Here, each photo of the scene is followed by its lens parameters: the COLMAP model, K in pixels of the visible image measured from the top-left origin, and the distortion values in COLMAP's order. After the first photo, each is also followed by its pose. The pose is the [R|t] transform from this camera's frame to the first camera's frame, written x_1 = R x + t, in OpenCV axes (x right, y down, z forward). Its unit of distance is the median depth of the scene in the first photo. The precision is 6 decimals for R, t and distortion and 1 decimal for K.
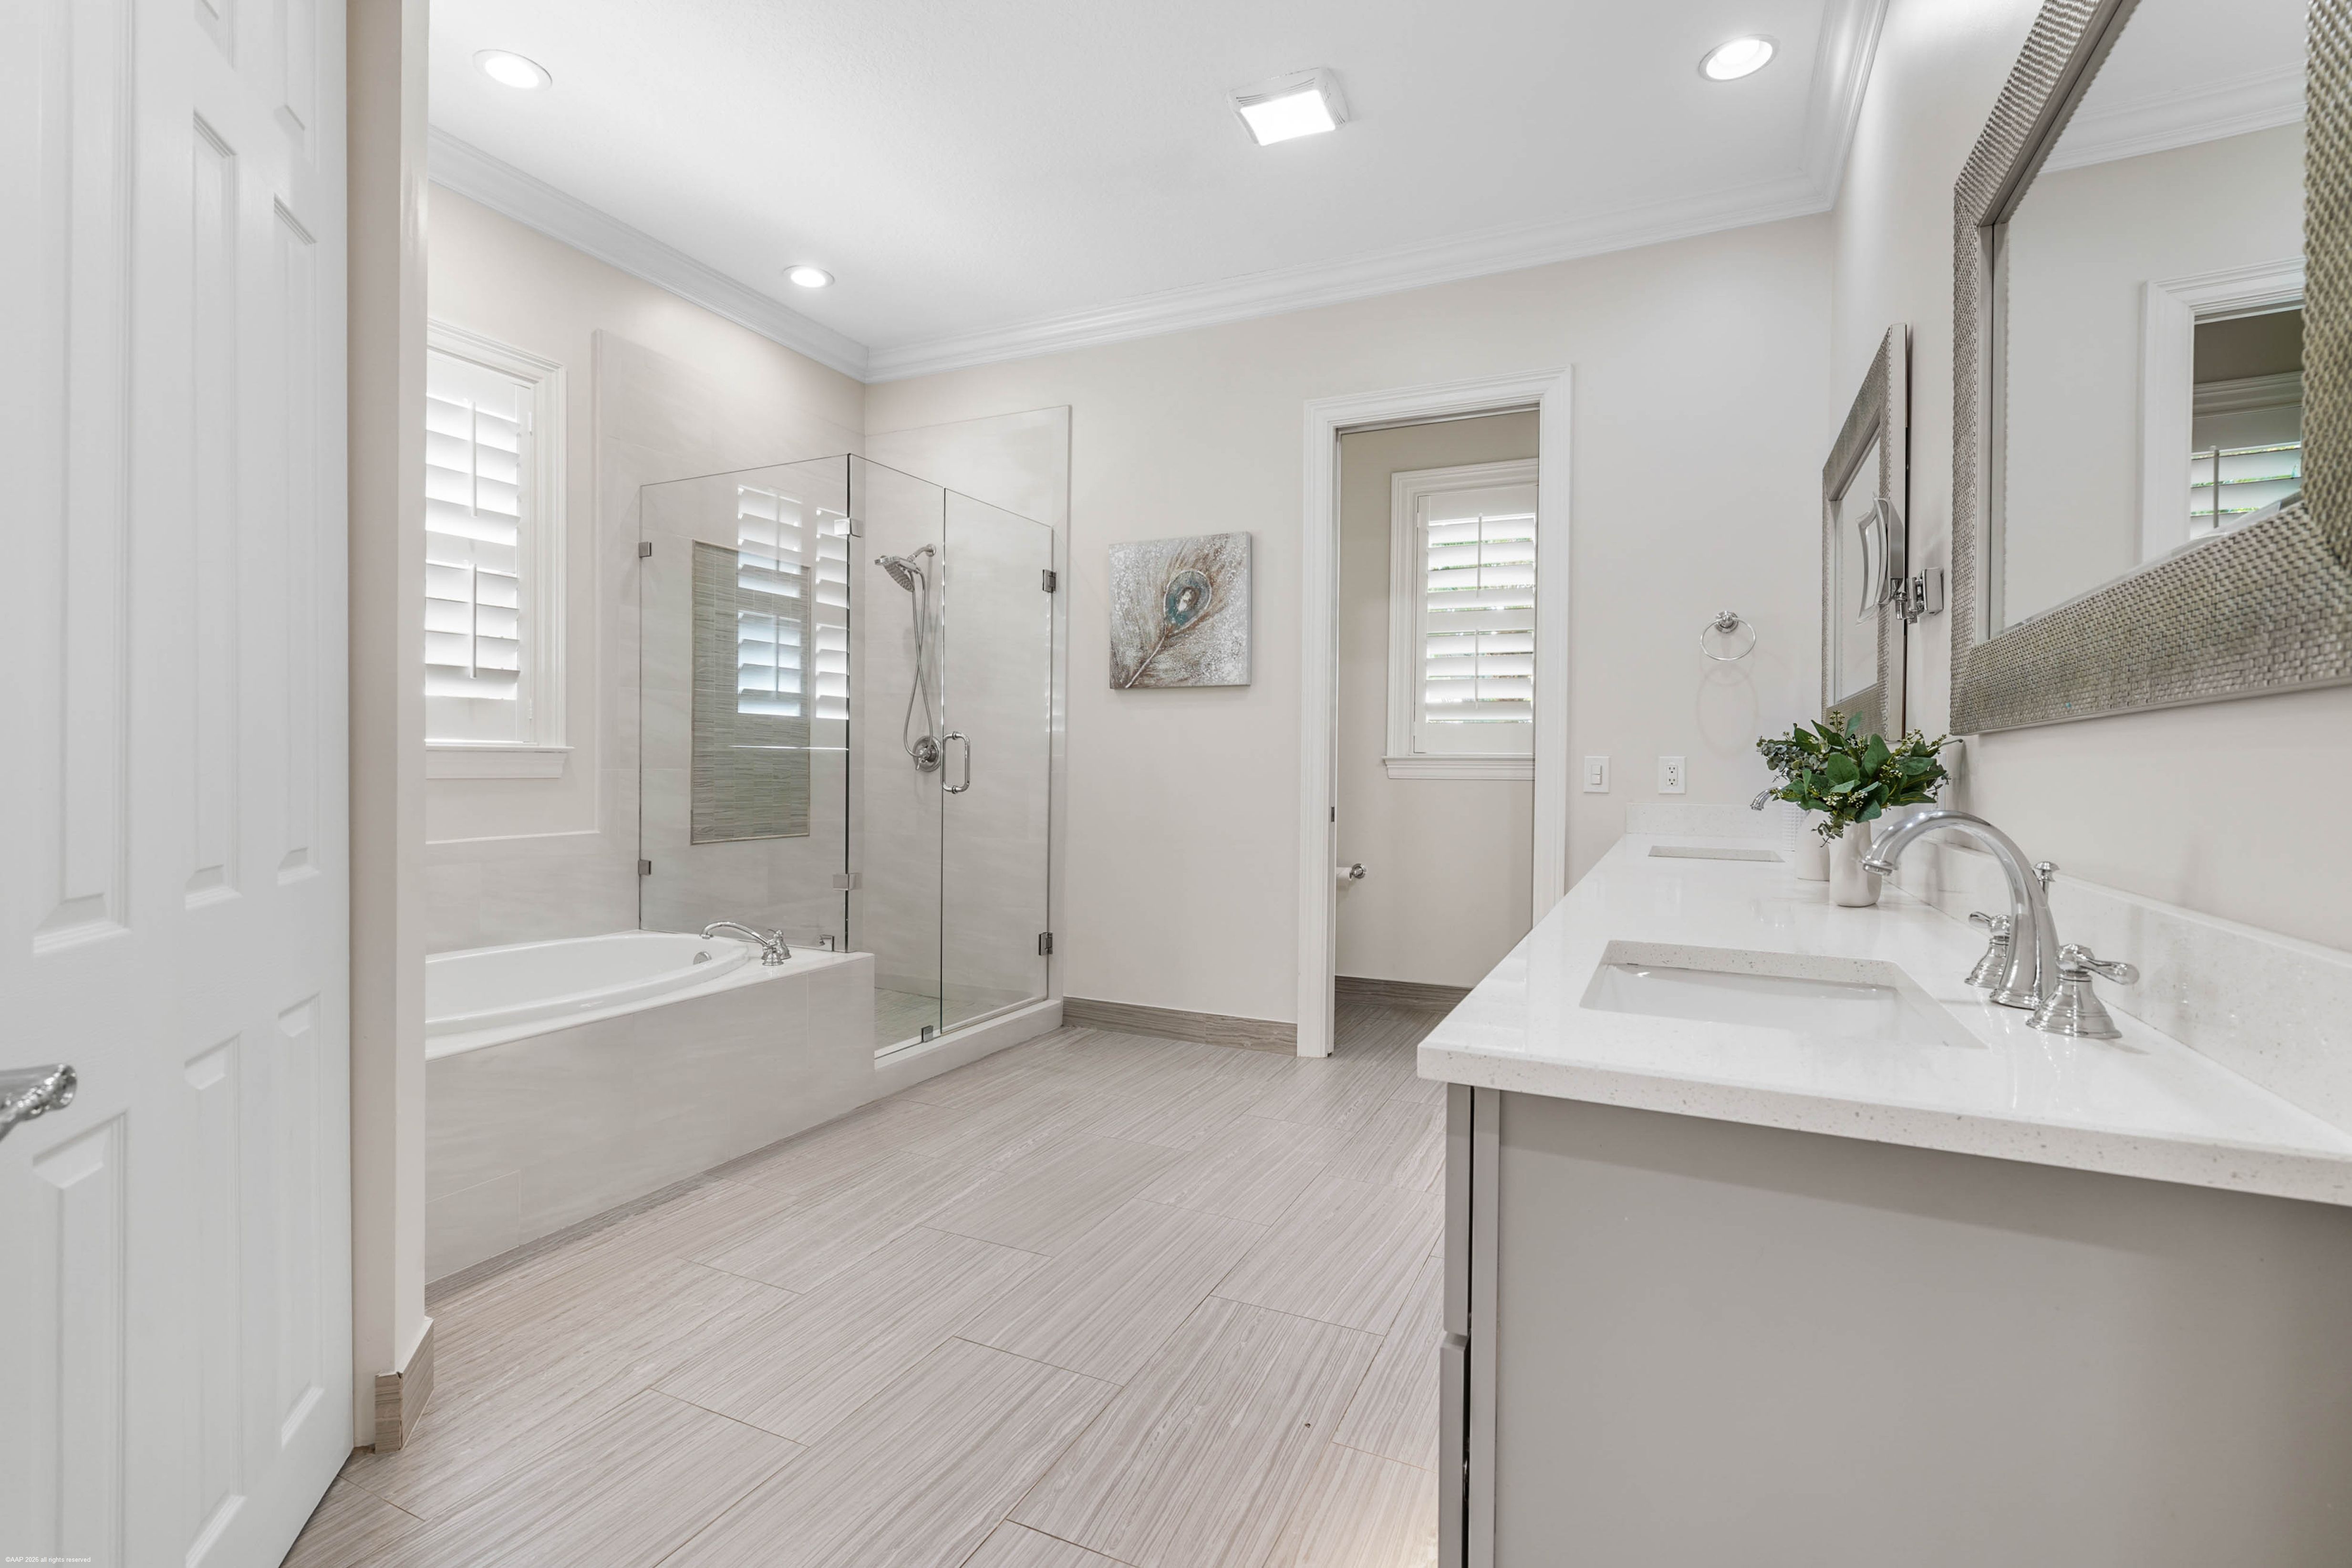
lens RADIAL K [[1088.0, 0, 1176.0], [0, 1088.0, 784.0], [0, 0, 1]] dist [-0.005122, -0.000101]
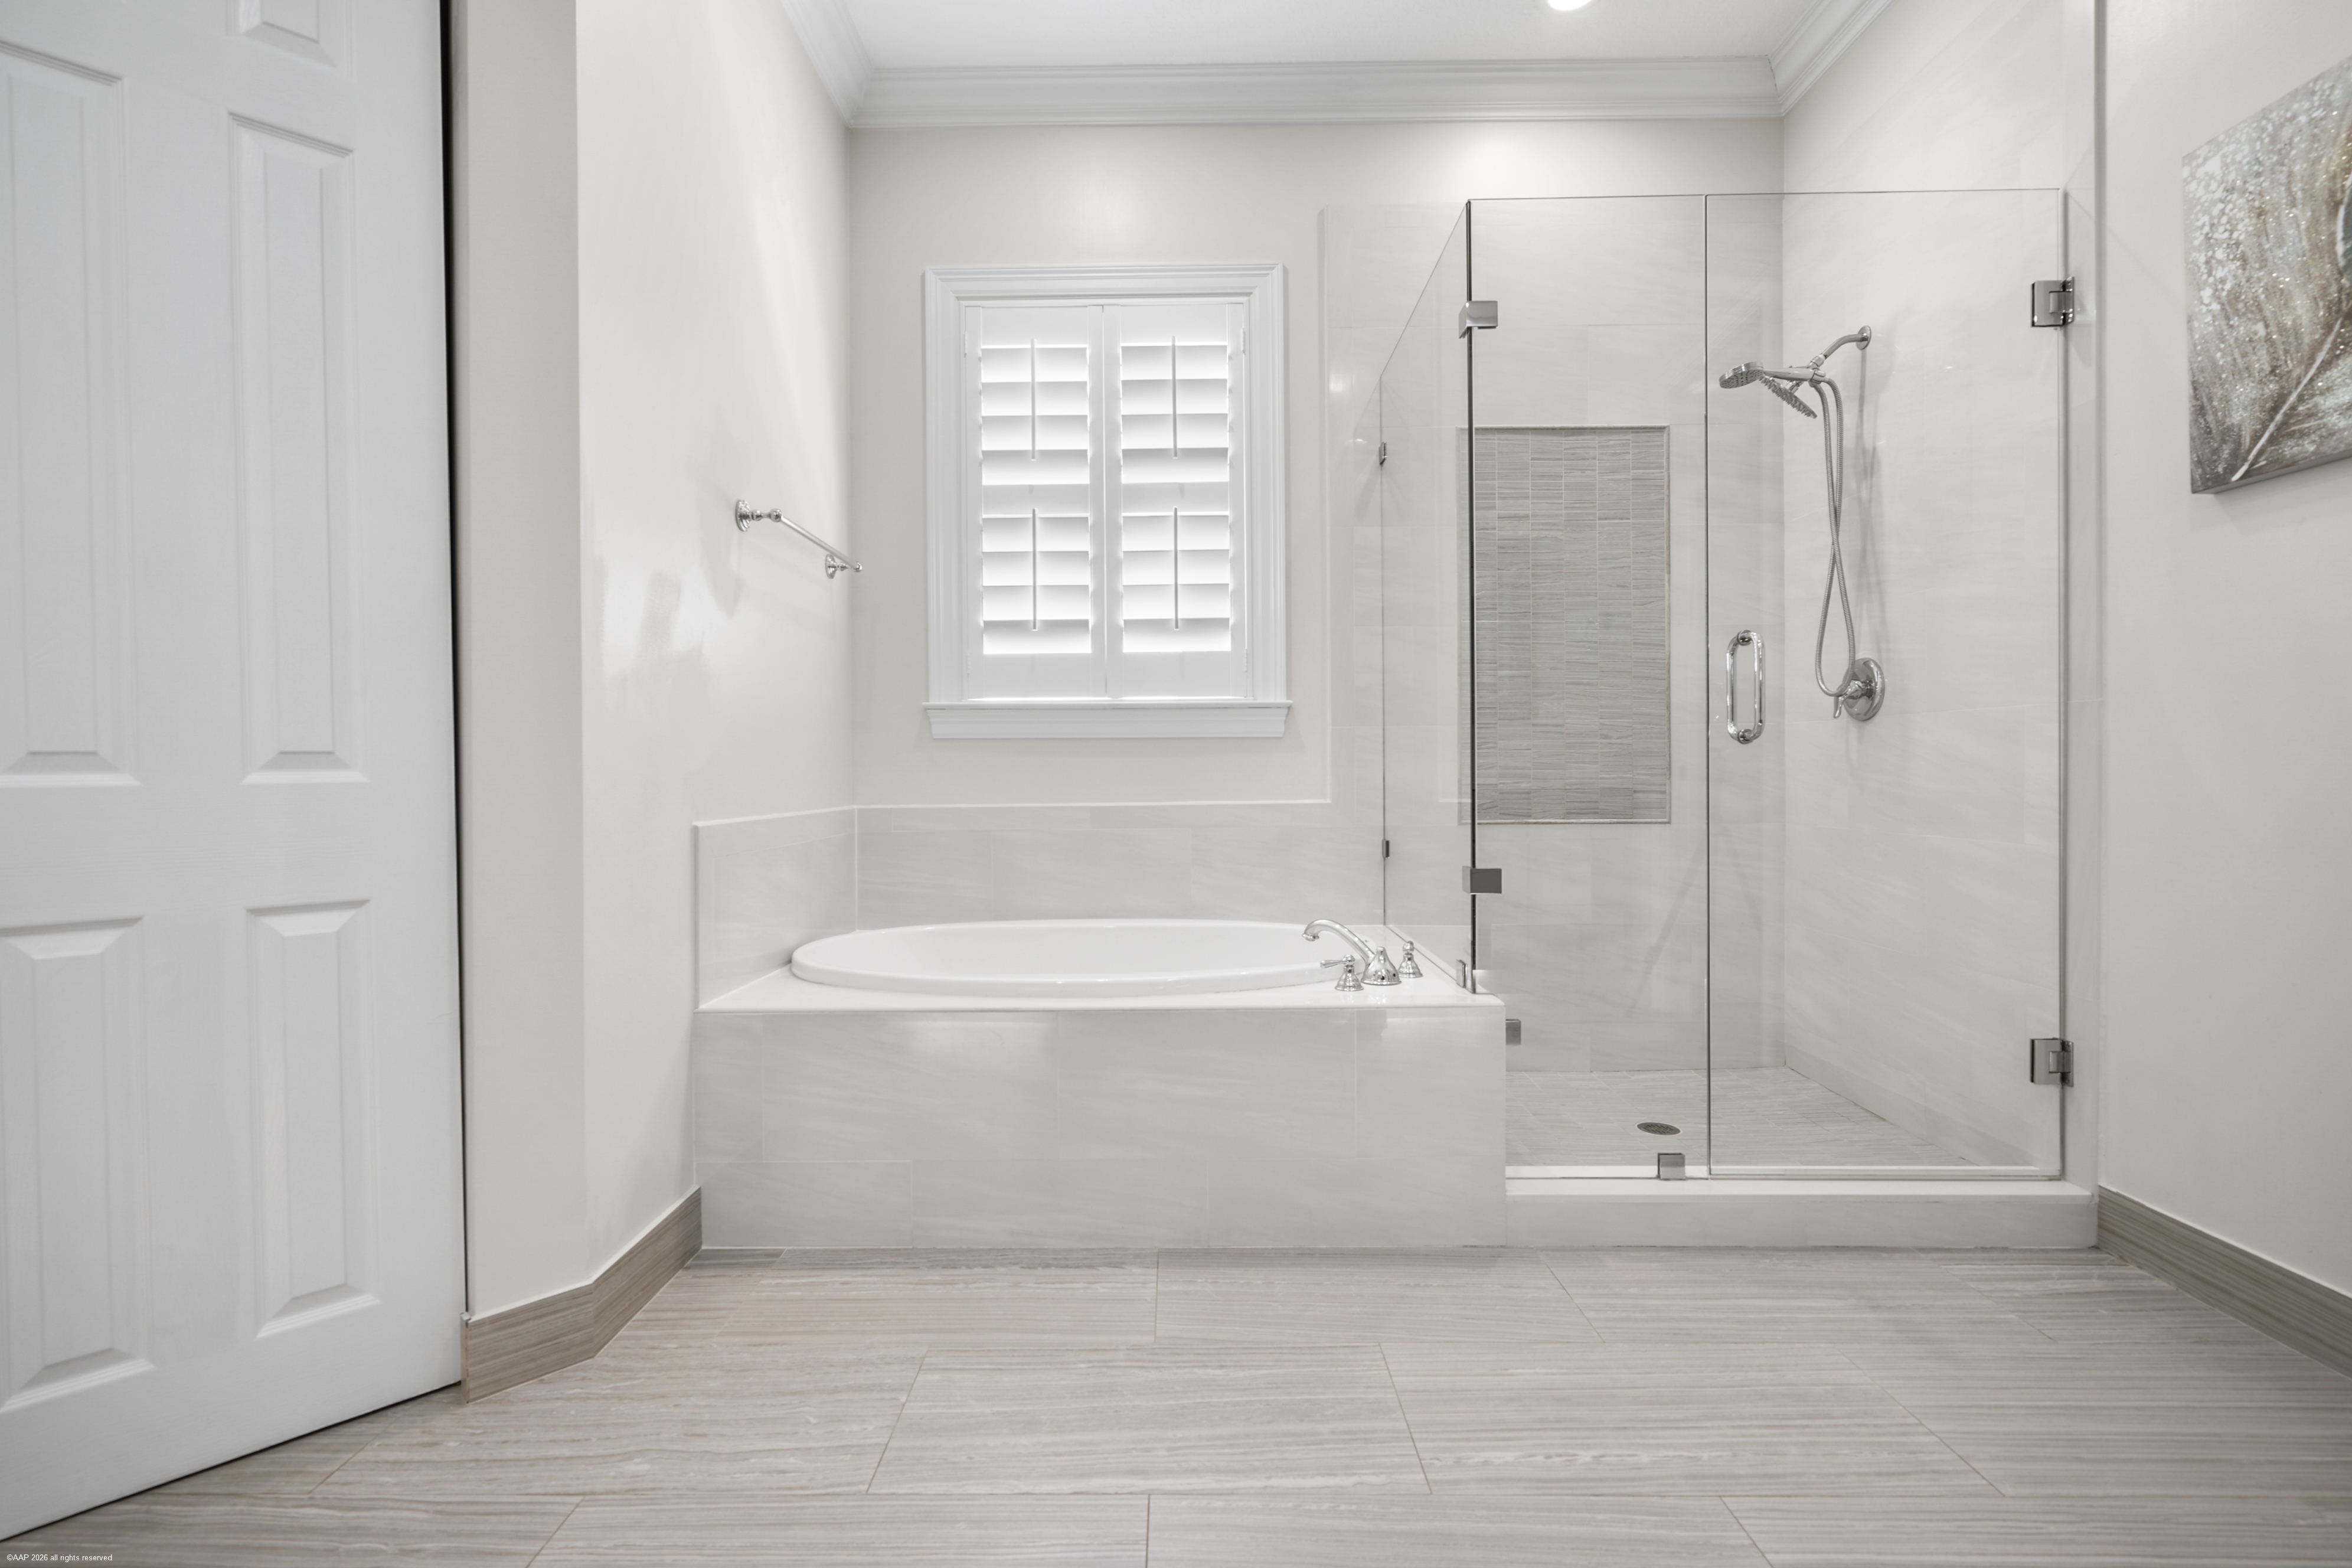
lens RADIAL K [[1088.0, 0, 1176.0], [0, 1088.0, 784.0], [0, 0, 1]] dist [-0.005122, -0.000101]
pose [[0.415954, -0.001711, -0.909384, 0.192853], [-0.007419, 0.999959, -0.005274, 0.037174], [0.909355, 0.008940, 0.415924, 0.565413]]
